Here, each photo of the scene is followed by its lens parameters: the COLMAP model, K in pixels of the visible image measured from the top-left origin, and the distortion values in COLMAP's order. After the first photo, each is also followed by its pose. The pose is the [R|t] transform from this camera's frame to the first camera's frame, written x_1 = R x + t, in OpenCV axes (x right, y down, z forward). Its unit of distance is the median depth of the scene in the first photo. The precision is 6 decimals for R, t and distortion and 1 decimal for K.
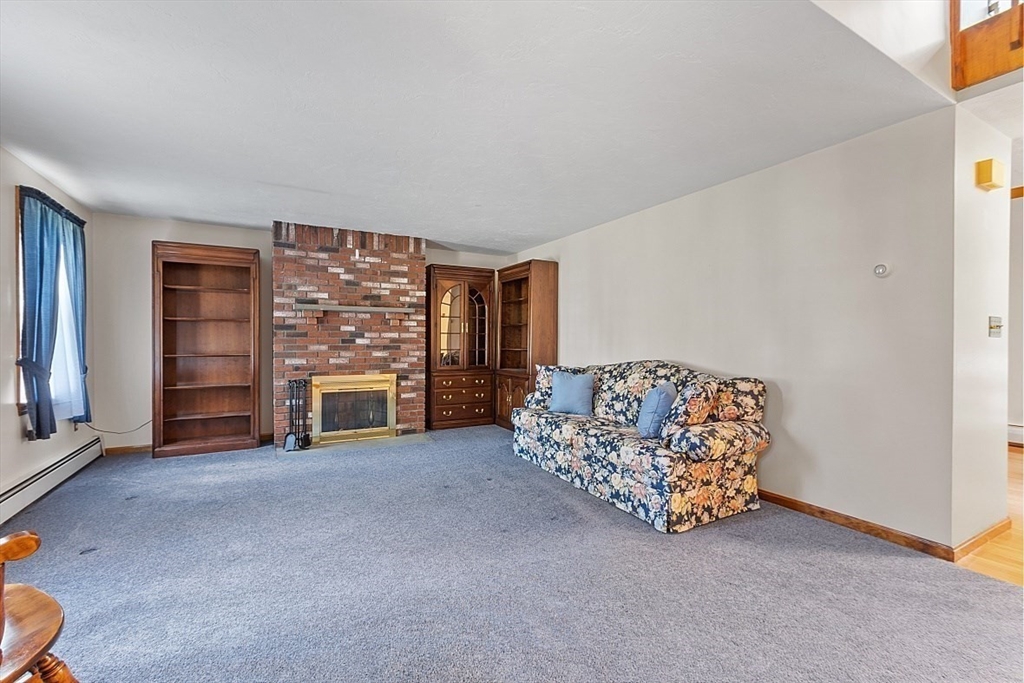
lens RADIAL K [[445.5, 0, 519.4], [0, 445.5, 343.0], [0, 0, 1]] dist [-0.002365, 0.001421]
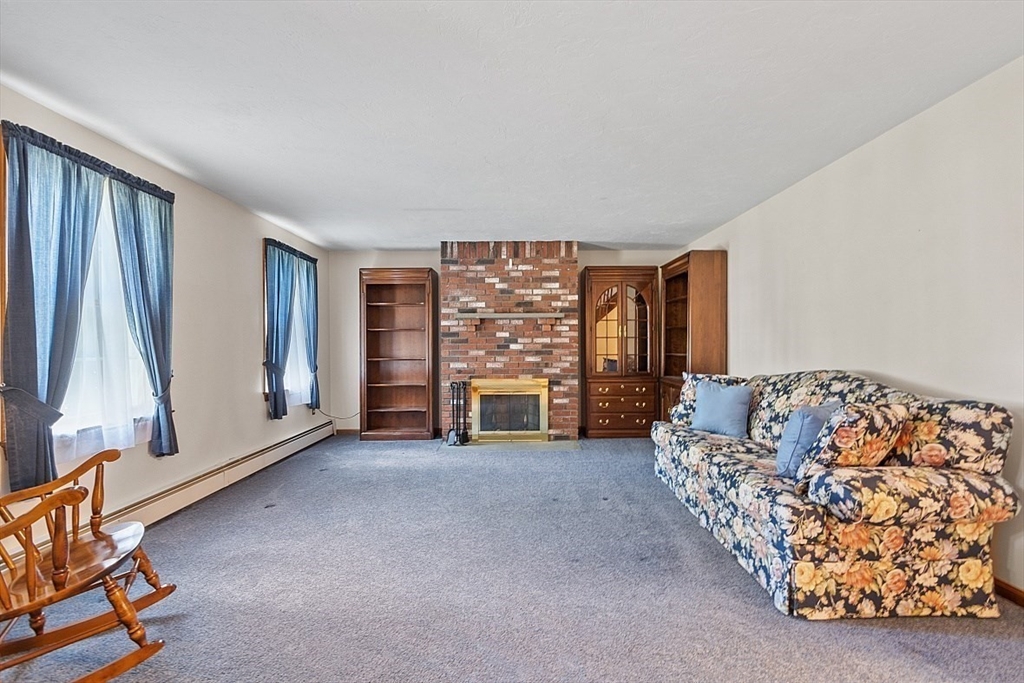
lens RADIAL K [[445.5, 0, 519.3], [0, 445.5, 344.3], [0, 0, 1]] dist [-0.002365, 0.001421]
pose [[0.877341, -0.009208, -0.479780, 0.259350], [0.005582, 0.999944, -0.008984, 0.000479], [0.479836, 0.005204, 0.877343, 0.149477]]
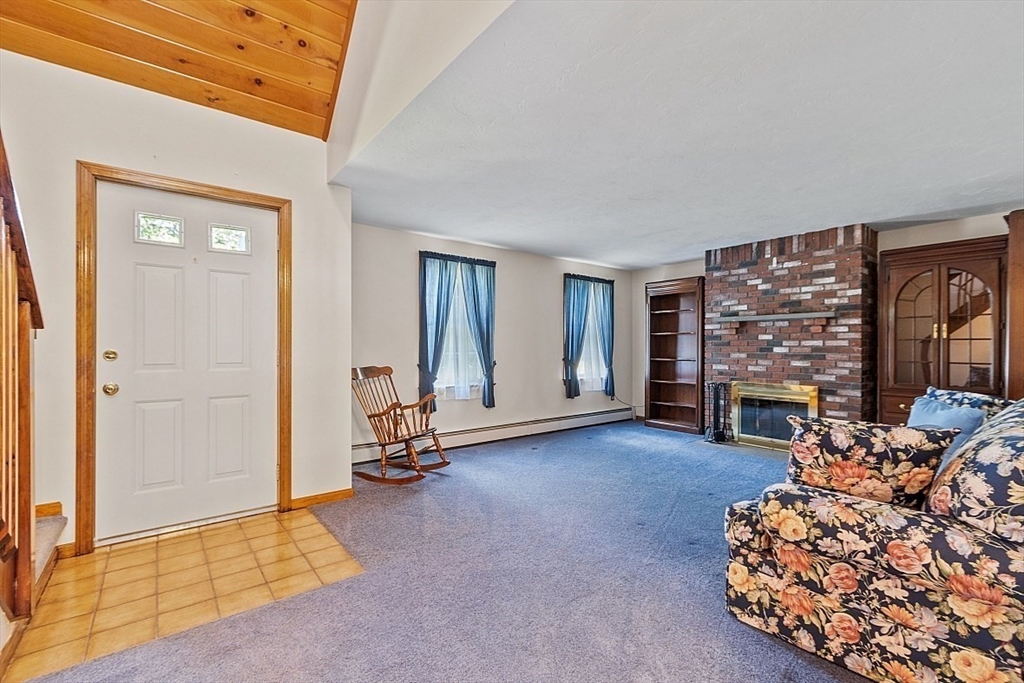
lens RADIAL K [[445.5, 0, 521.0], [0, 445.5, 345.8], [0, 0, 1]] dist [-0.002365, 0.001421]
pose [[0.163101, -0.005455, -0.986594, 0.872887], [-0.007326, 0.999950, -0.006740, -0.003352], [0.986582, 0.008327, 0.163053, 0.466845]]
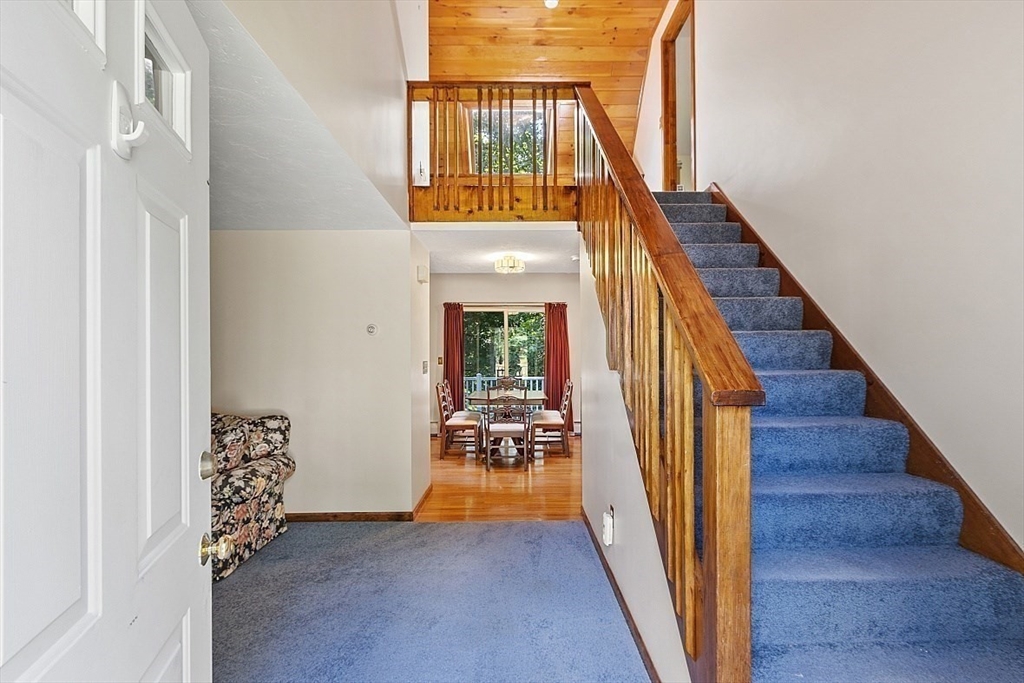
lens RADIAL K [[476.7, 0, 516.6], [0, 476.7, 348.2], [0, 0, 1]] dist [0.002902, 0.000043]
pose [[0.486935, 0.002768, 0.873434, -0.239552], [0.014823, 0.999825, -0.011432, -0.069294], [-0.873312, 0.018514, 0.486809, -0.113774]]
